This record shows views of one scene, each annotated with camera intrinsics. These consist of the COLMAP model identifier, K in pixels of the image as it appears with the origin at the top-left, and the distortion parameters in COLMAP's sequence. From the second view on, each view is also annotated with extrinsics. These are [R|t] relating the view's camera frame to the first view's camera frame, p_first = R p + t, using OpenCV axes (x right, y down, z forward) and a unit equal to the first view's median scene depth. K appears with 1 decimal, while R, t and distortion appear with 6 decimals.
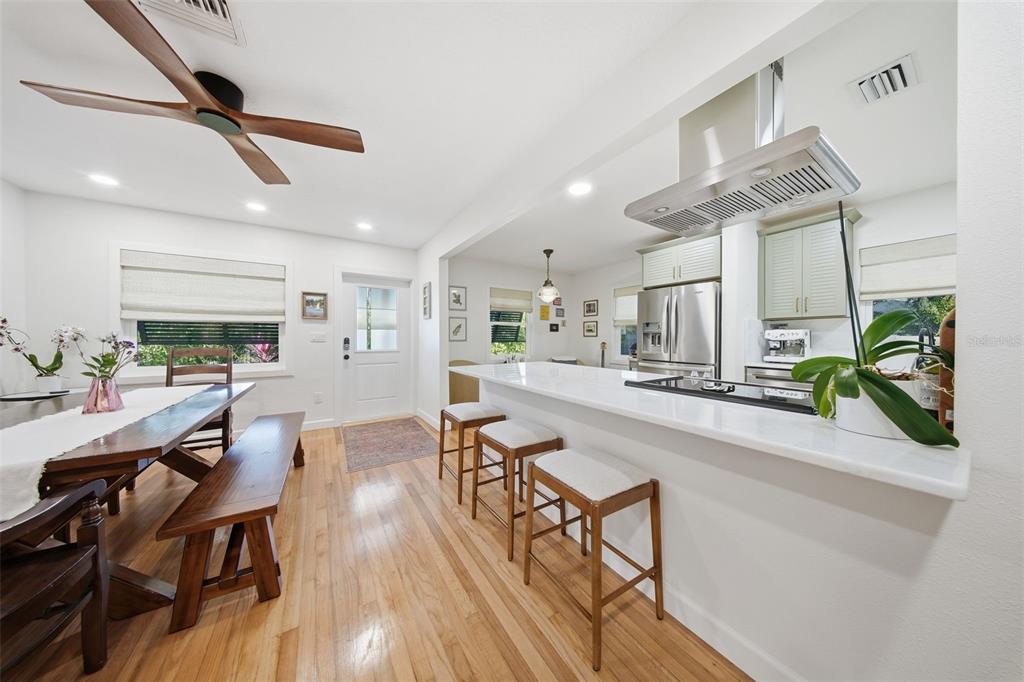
lens RADIAL K [[305.7, 0, 509.4], [0, 305.7, 340.2], [0, 0, 1]] dist [-0.001569, -0.000156]
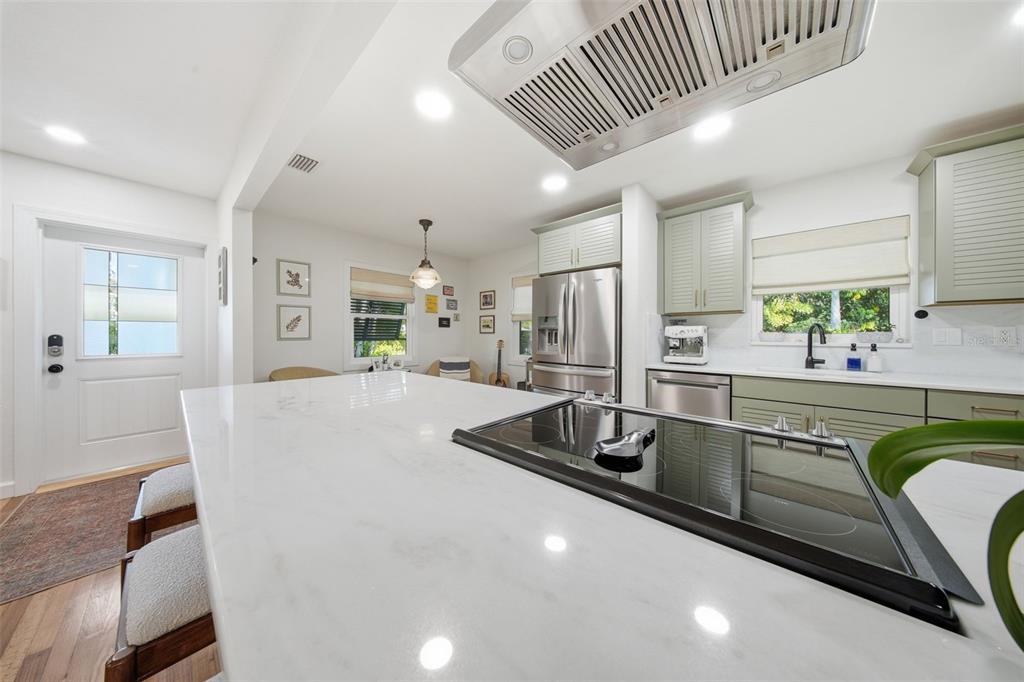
lens RADIAL K [[305.7, 0, 514.9], [0, 305.7, 336.5], [0, 0, 1]] dist [-0.001569, -0.000156]
pose [[0.960742, -0.001475, 0.277438, 0.136248], [0.001447, 0.999999, 0.000306, -0.003851], [-0.277439, 0.000107, 0.960743, 0.209483]]
